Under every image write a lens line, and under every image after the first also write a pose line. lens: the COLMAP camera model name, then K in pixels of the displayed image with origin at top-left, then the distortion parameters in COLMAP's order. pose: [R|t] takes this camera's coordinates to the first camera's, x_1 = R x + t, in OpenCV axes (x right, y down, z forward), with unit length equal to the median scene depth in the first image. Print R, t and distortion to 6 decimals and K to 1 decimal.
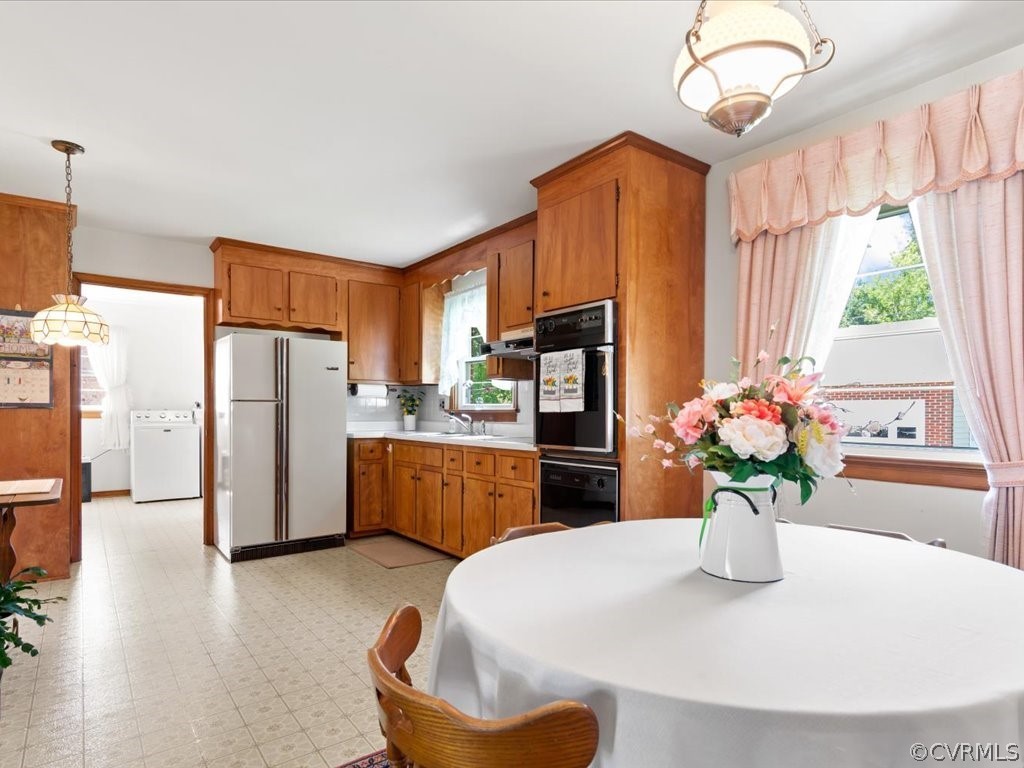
lens RADIAL K [[571.3, 0, 511.8], [0, 571.3, 398.7], [0, 0, 1]] dist [0.002070, 0.001009]
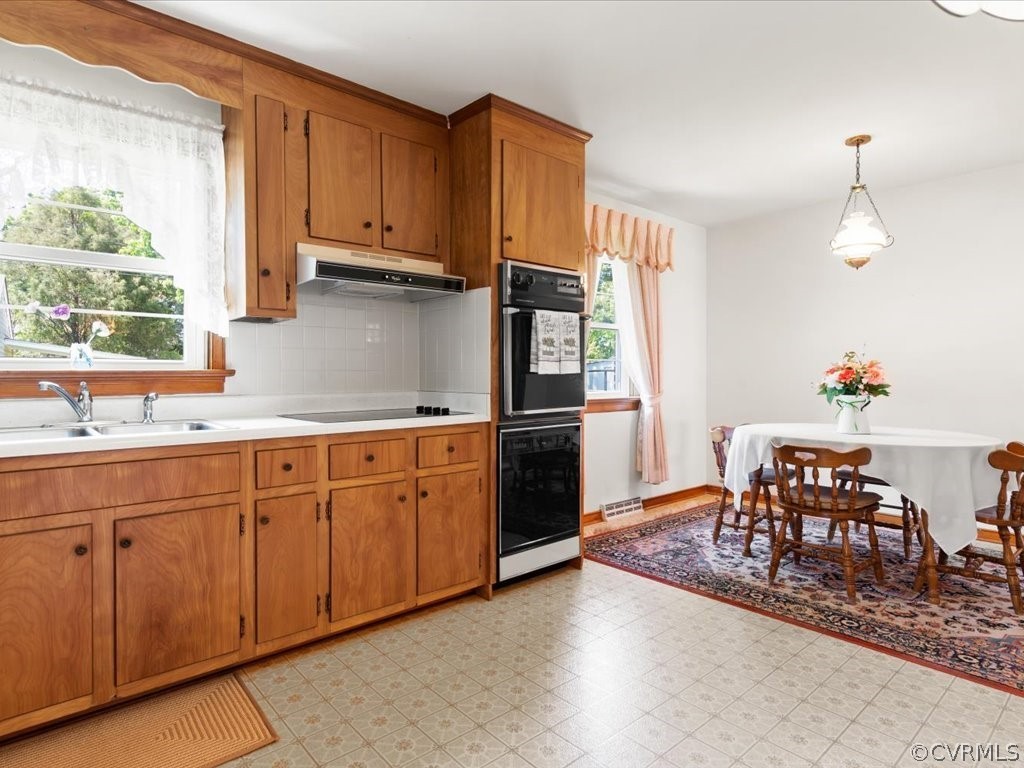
lens RADIAL K [[566.6, 0, 511.1], [0, 566.6, 367.7], [0, 0, 1]] dist [-0.004122, -0.000537]
pose [[-0.071178, 0.011879, 0.997393, -0.850228], [-0.018474, 0.999742, -0.013225, 0.026294], [-0.997293, -0.019367, -0.070940, 1.119618]]
